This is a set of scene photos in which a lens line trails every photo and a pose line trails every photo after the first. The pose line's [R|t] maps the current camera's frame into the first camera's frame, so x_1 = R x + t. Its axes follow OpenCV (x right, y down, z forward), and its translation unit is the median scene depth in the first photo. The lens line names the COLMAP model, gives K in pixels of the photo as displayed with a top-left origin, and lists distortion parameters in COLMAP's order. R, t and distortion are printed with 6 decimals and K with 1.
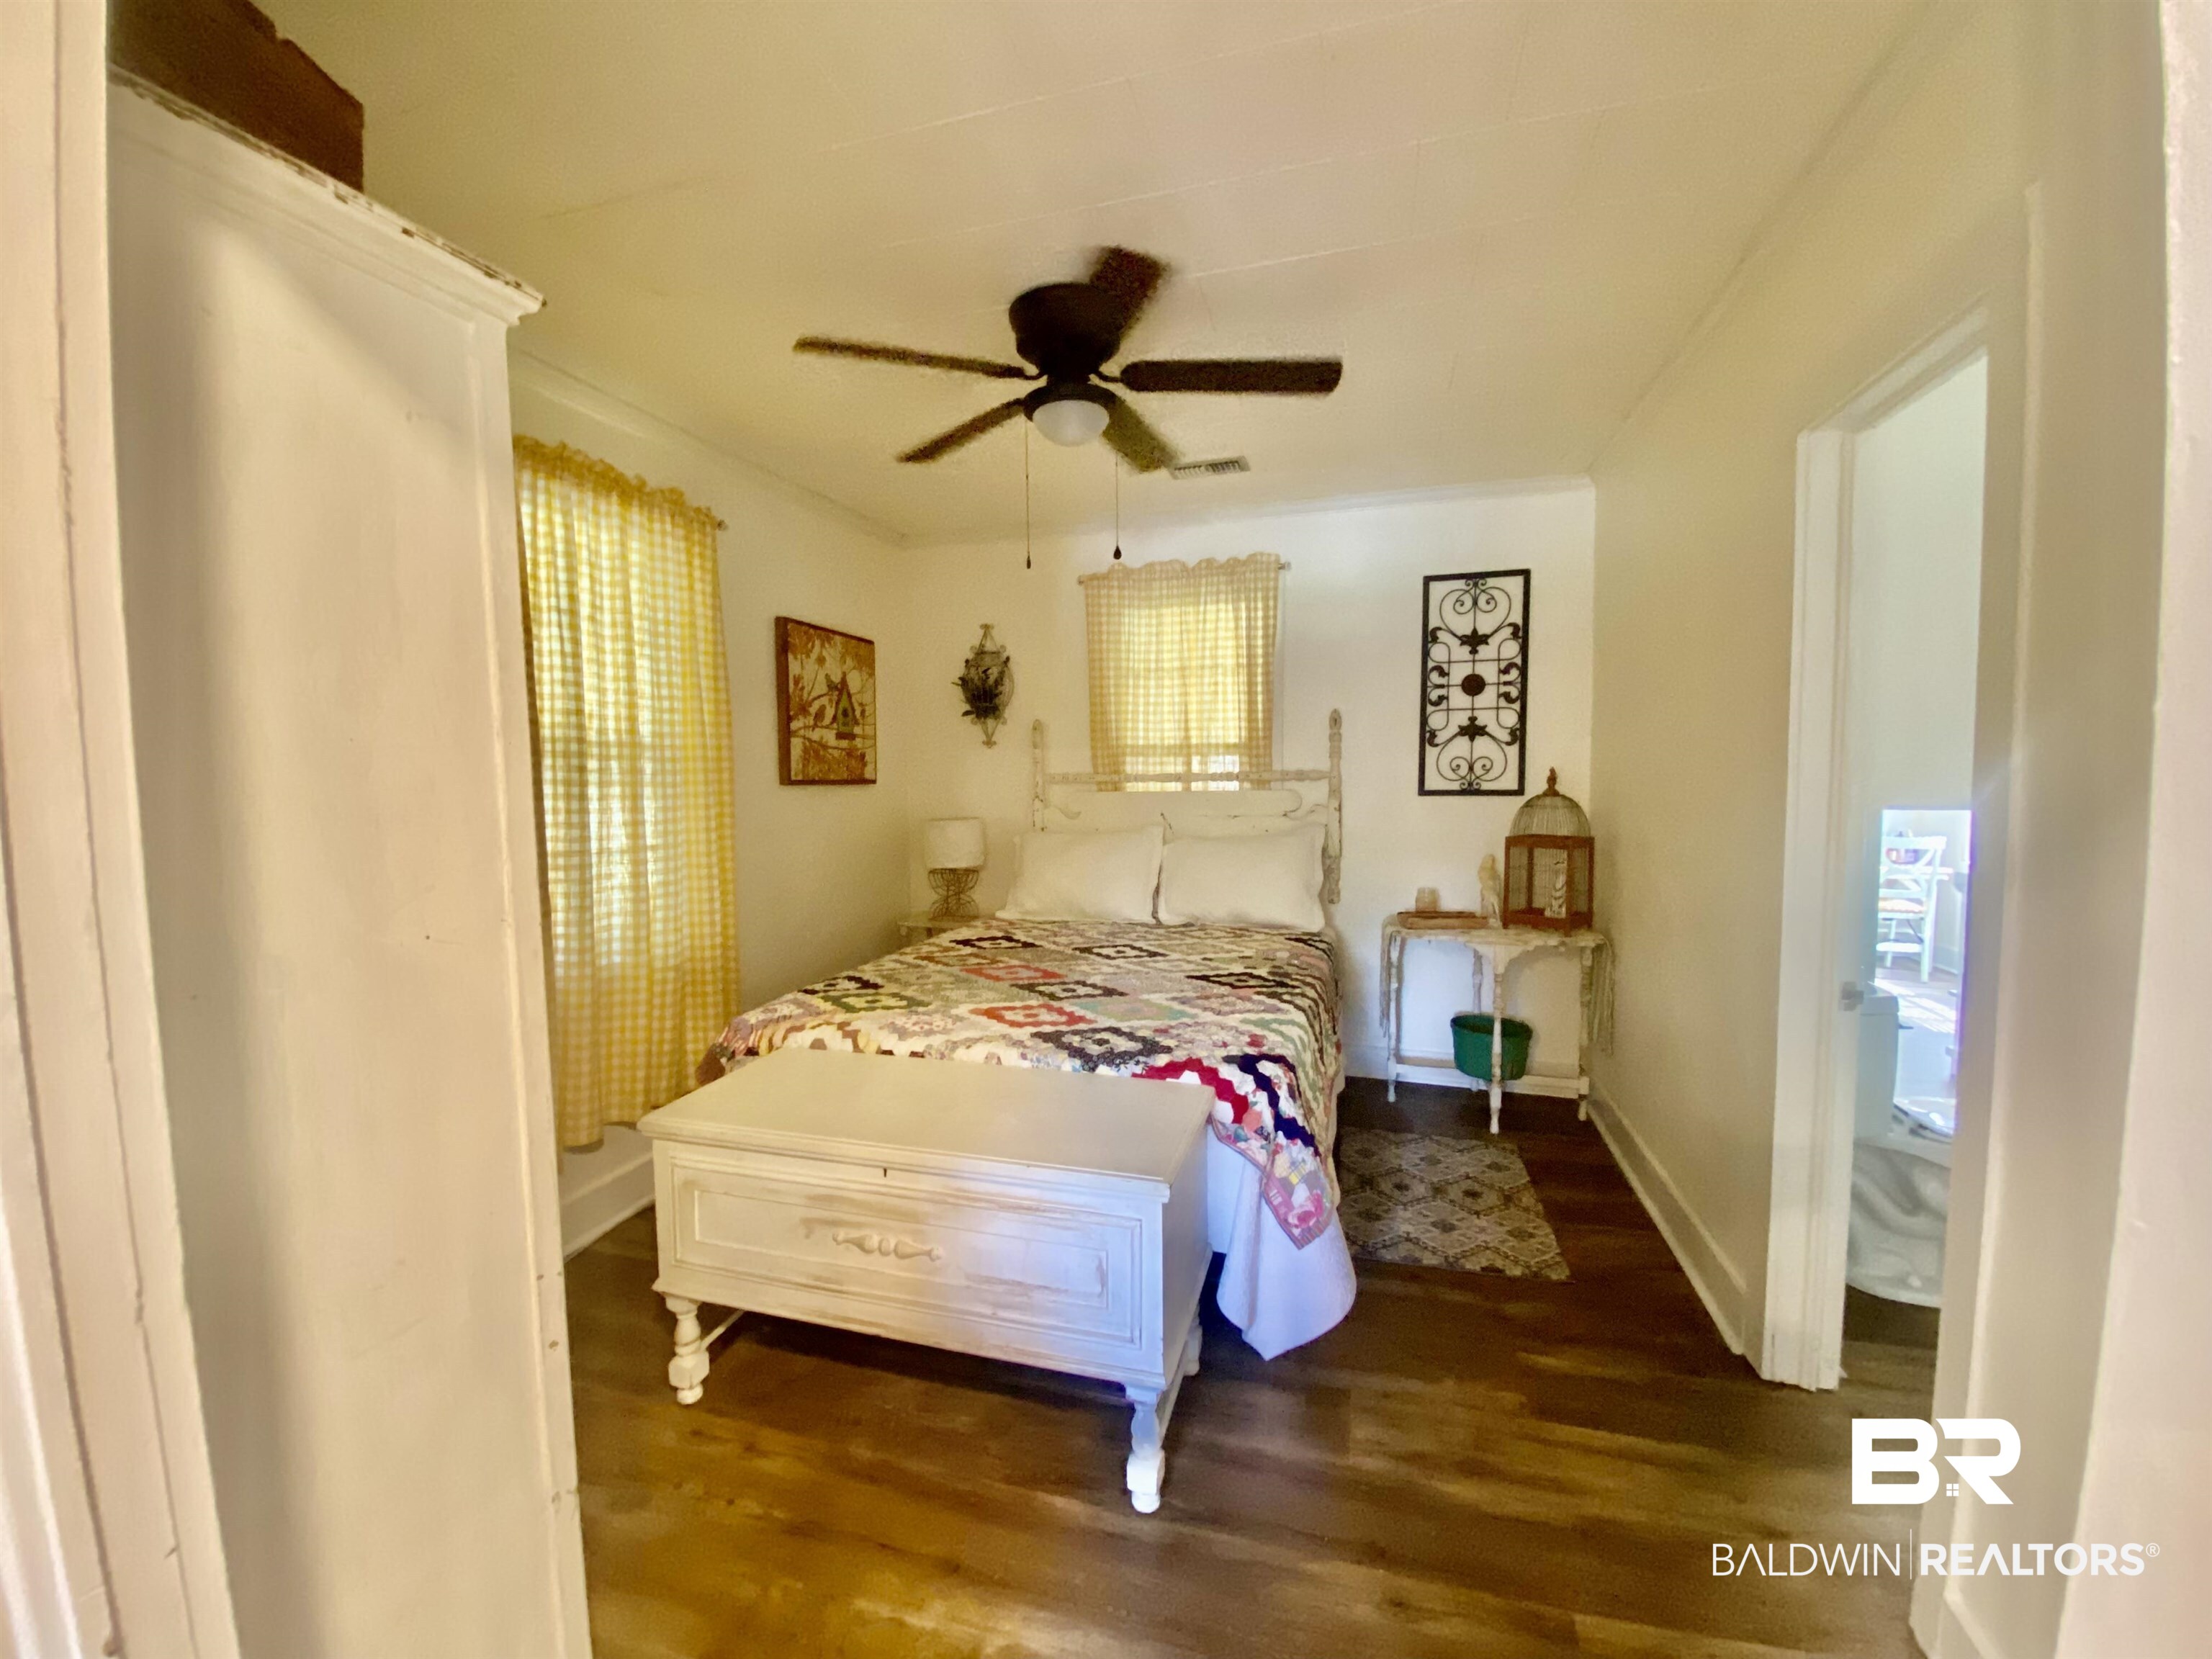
lens RADIAL K [[919.7, 0, 1106.0], [0, 919.7, 829.5], [0, 0, 1]] dist [0.065691, -0.021028]
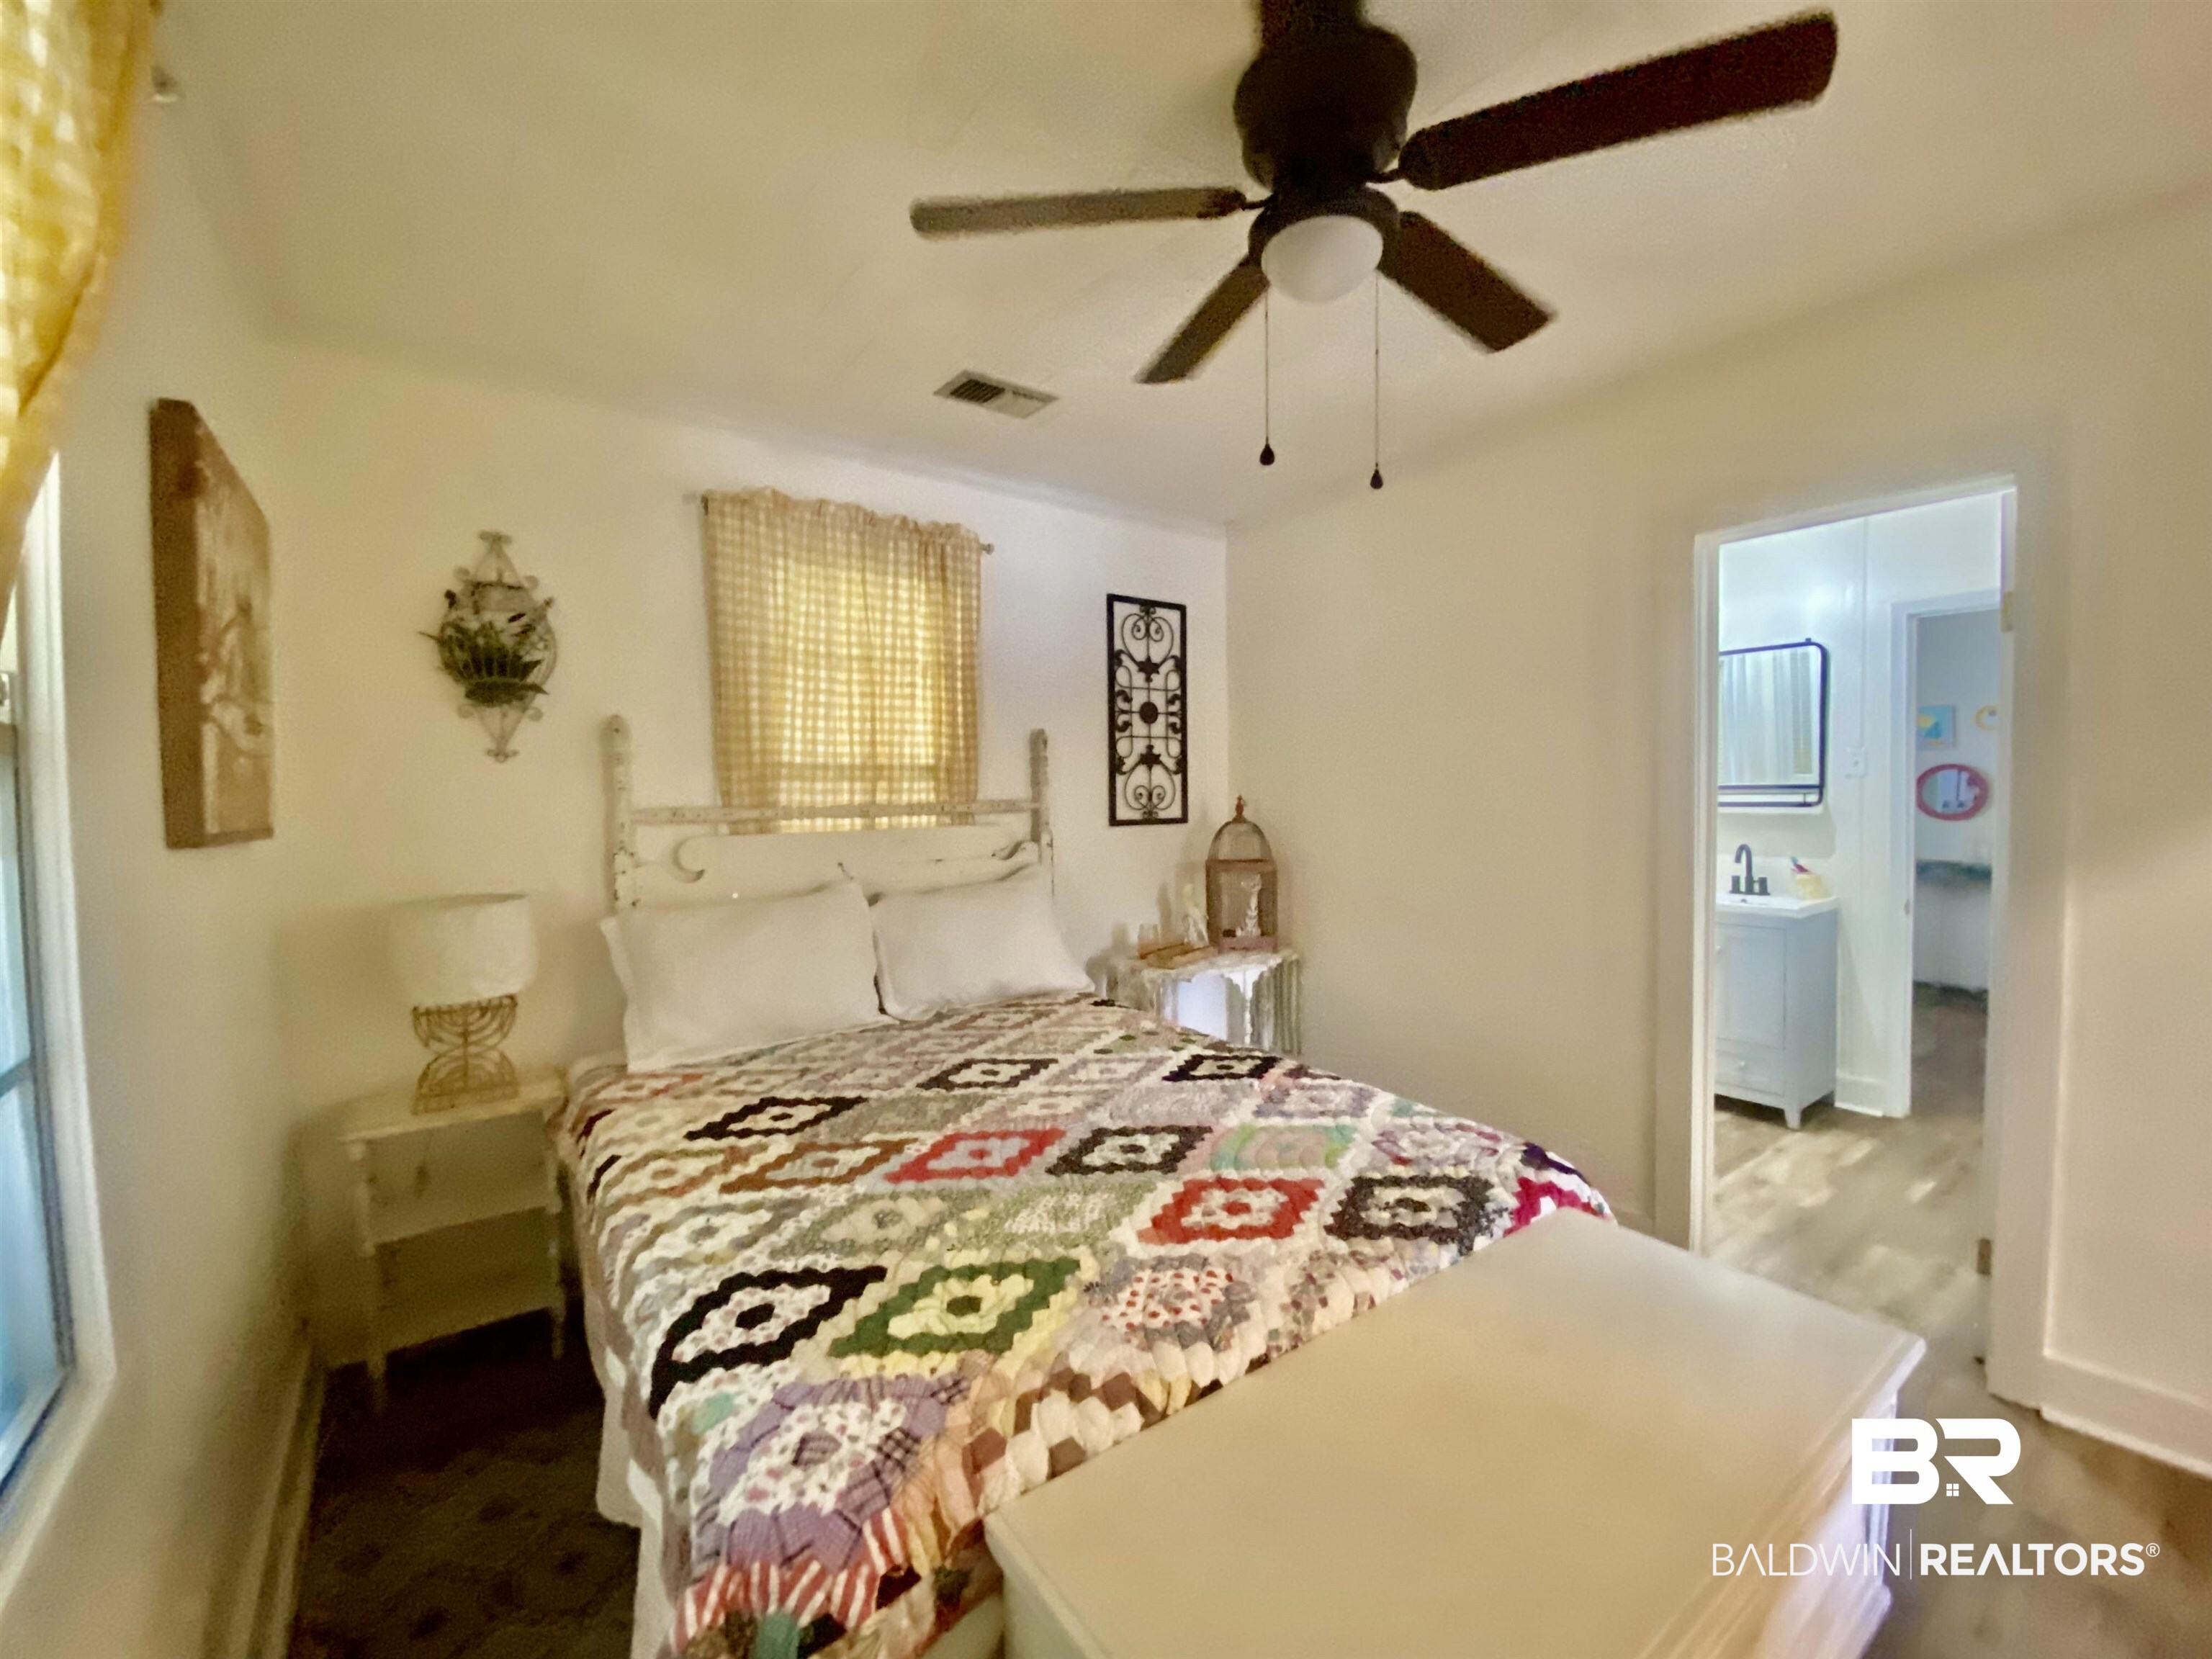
lens RADIAL K [[896.5, 0, 1109.3], [0, 896.5, 831.2], [0, 0, 1]] dist [0.018330, -0.018886]
pose [[0.601243, -0.033927, 0.798346, -0.397176], [0.057261, 0.998359, -0.000697, -0.032186], [-0.797012, 0.046133, 0.602199, 0.470659]]
